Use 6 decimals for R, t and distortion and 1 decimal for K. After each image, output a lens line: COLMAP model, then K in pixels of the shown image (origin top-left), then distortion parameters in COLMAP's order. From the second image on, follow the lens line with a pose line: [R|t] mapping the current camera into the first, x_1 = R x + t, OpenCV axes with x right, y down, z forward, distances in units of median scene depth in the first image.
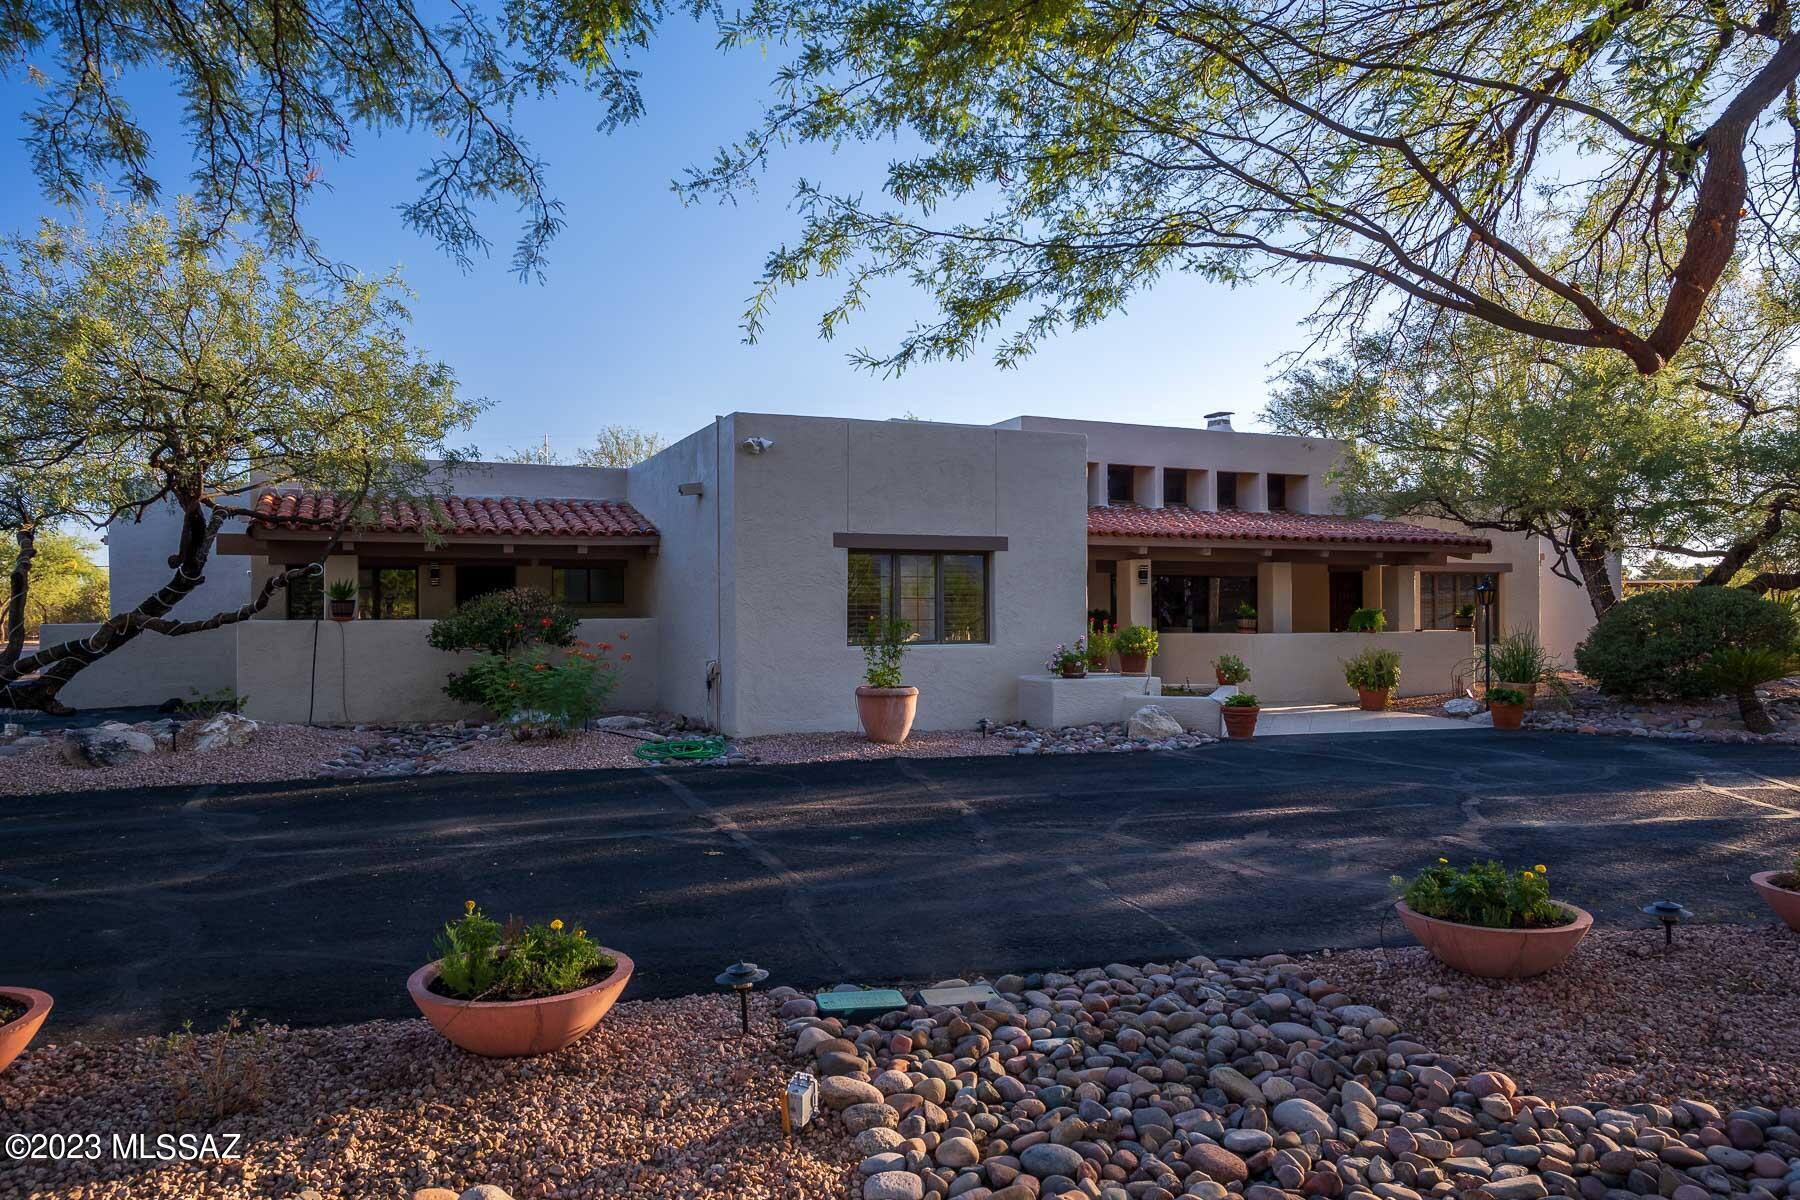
lens RADIAL K [[1133.5, 0, 927.8], [0, 1133.5, 612.4], [0, 0, 1]] dist [-0.003098, -0.002494]
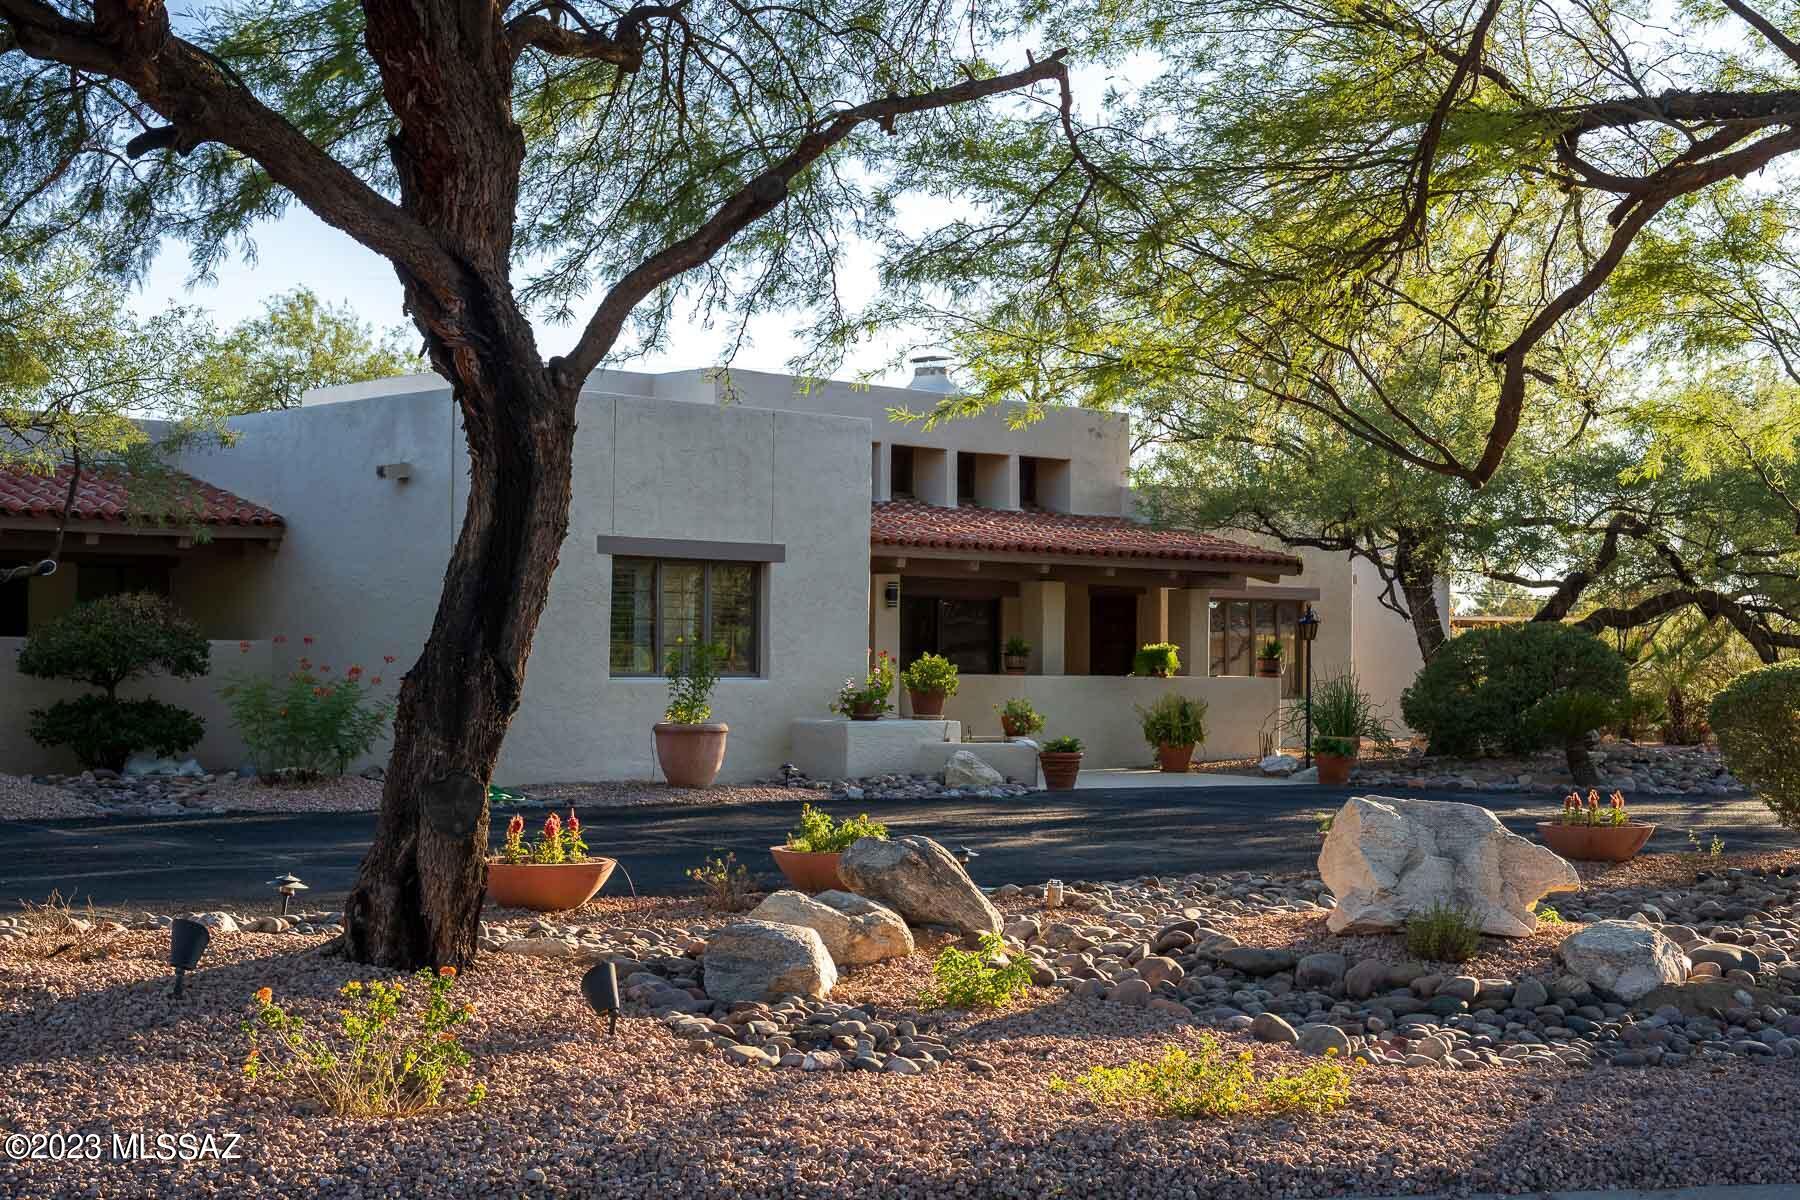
lens RADIAL K [[2365.3, 0, 900.0], [0, 2365.3, 600.0], [0, 0, 1]] dist [-0.012054, 0.009388]
pose [[0.947765, 0.020326, 0.318322, -0.316591], [-0.011601, 0.999504, -0.029282, 0.016834], [-0.318759, 0.024059, 0.947530, -0.504446]]
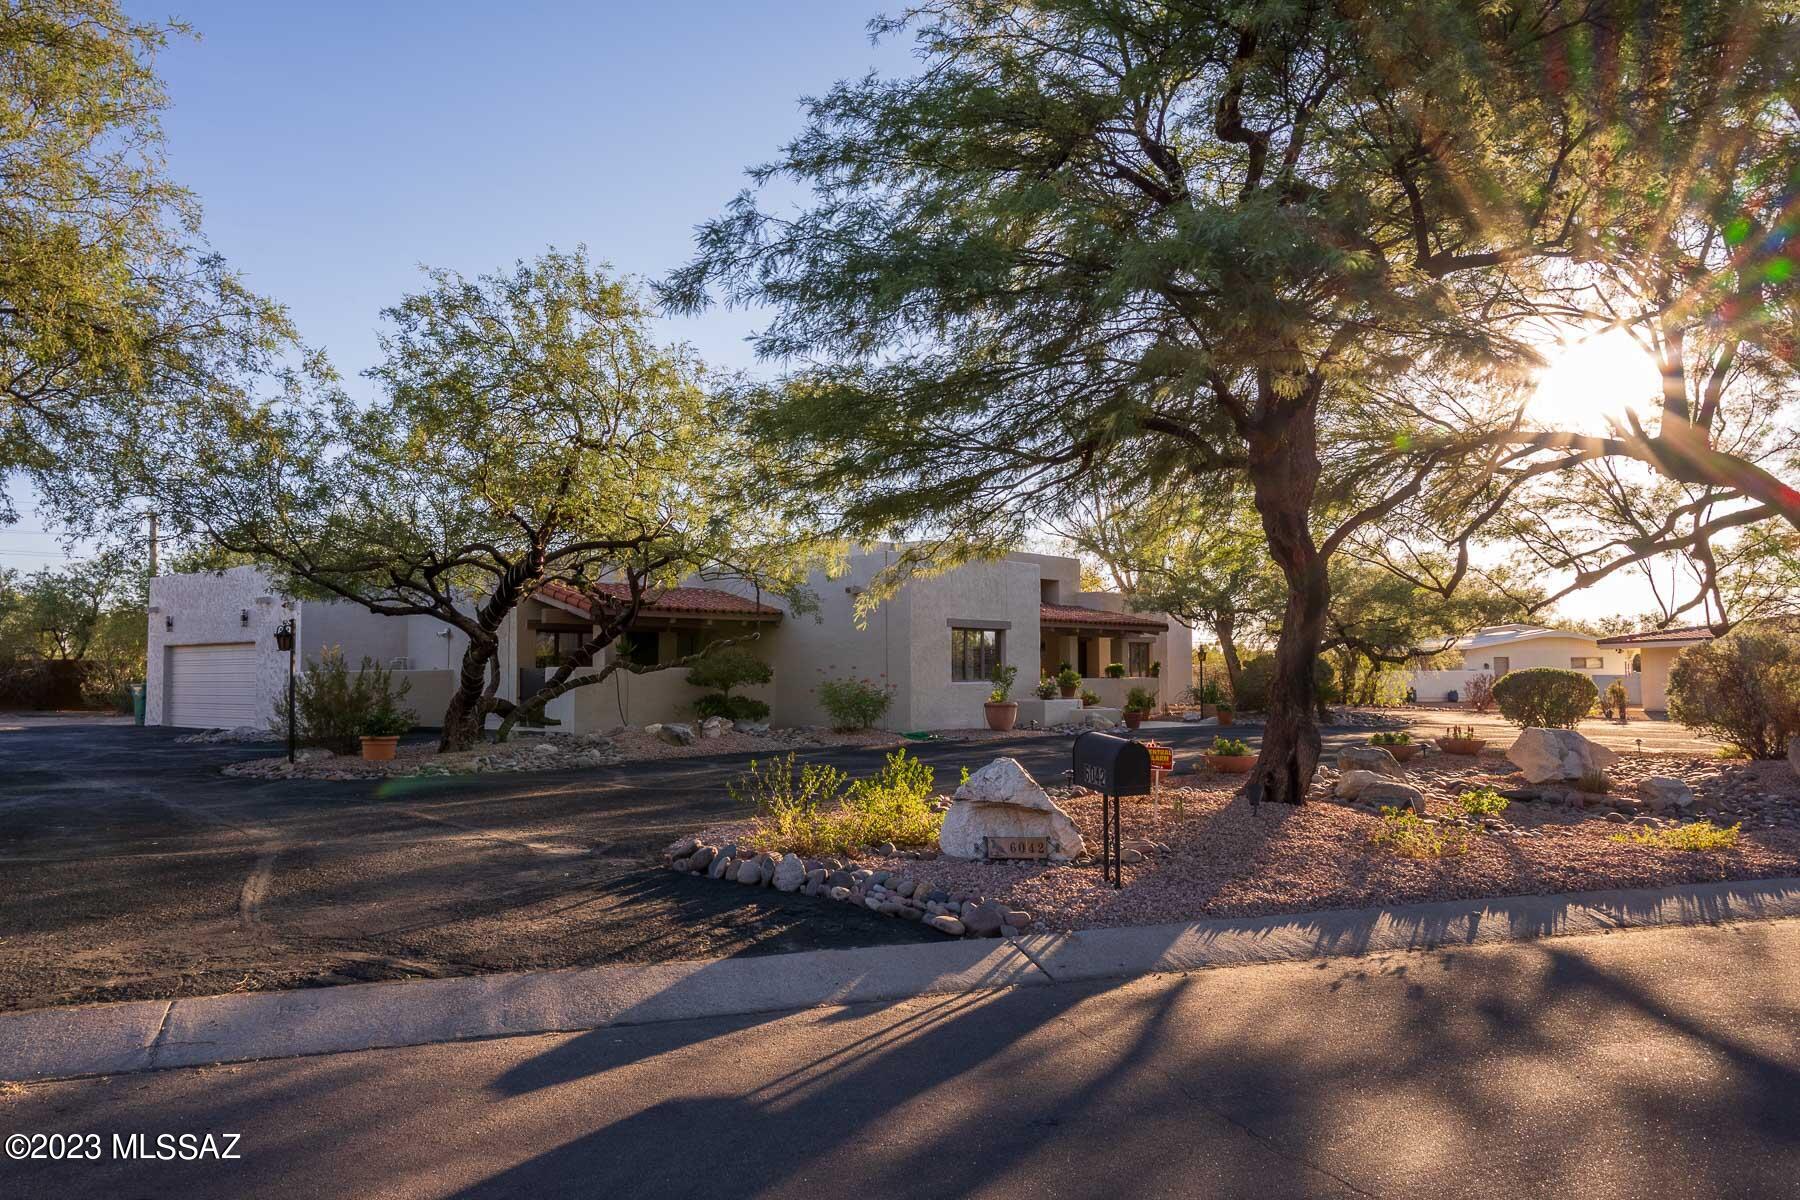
lens RADIAL K [[1133.5, 0, 927.8], [0, 1133.5, 612.4], [0, 0, 1]] dist [-0.003098, -0.002494]
pose [[0.899676, 0.022523, 0.435977, -0.674178], [0.001866, 0.998461, -0.055432, 0.015151], [-0.436554, 0.050685, 0.898249, -0.441784]]
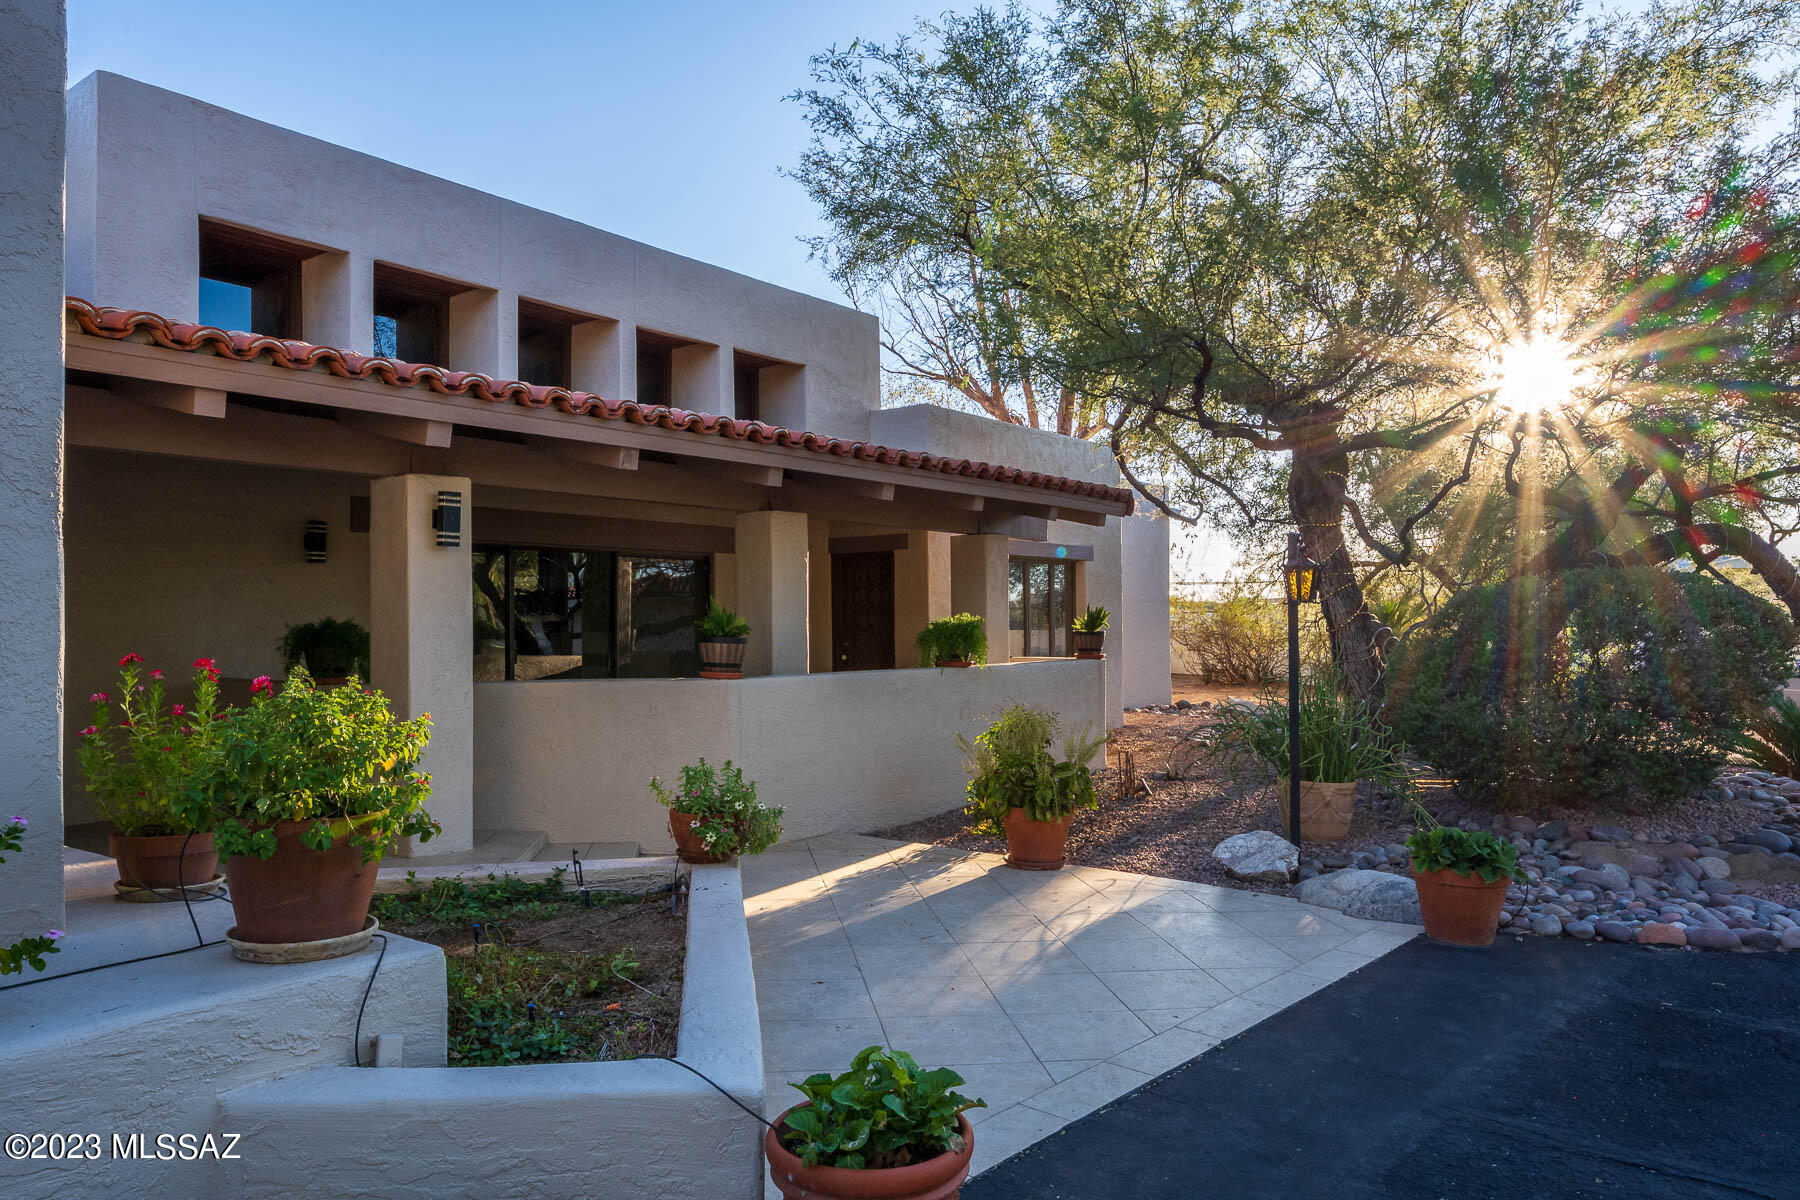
lens RADIAL K [[1209.1, 0, 900.0], [0, 1209.1, 600.0], [0, 0, 1]] dist [-0.002797, -0.000356]
pose [[0.880364, 0.005594, 0.474266, 0.143270], [0.004029, 0.999806, -0.019270, -0.000541], [-0.474281, 0.018876, 0.880171, 0.636231]]
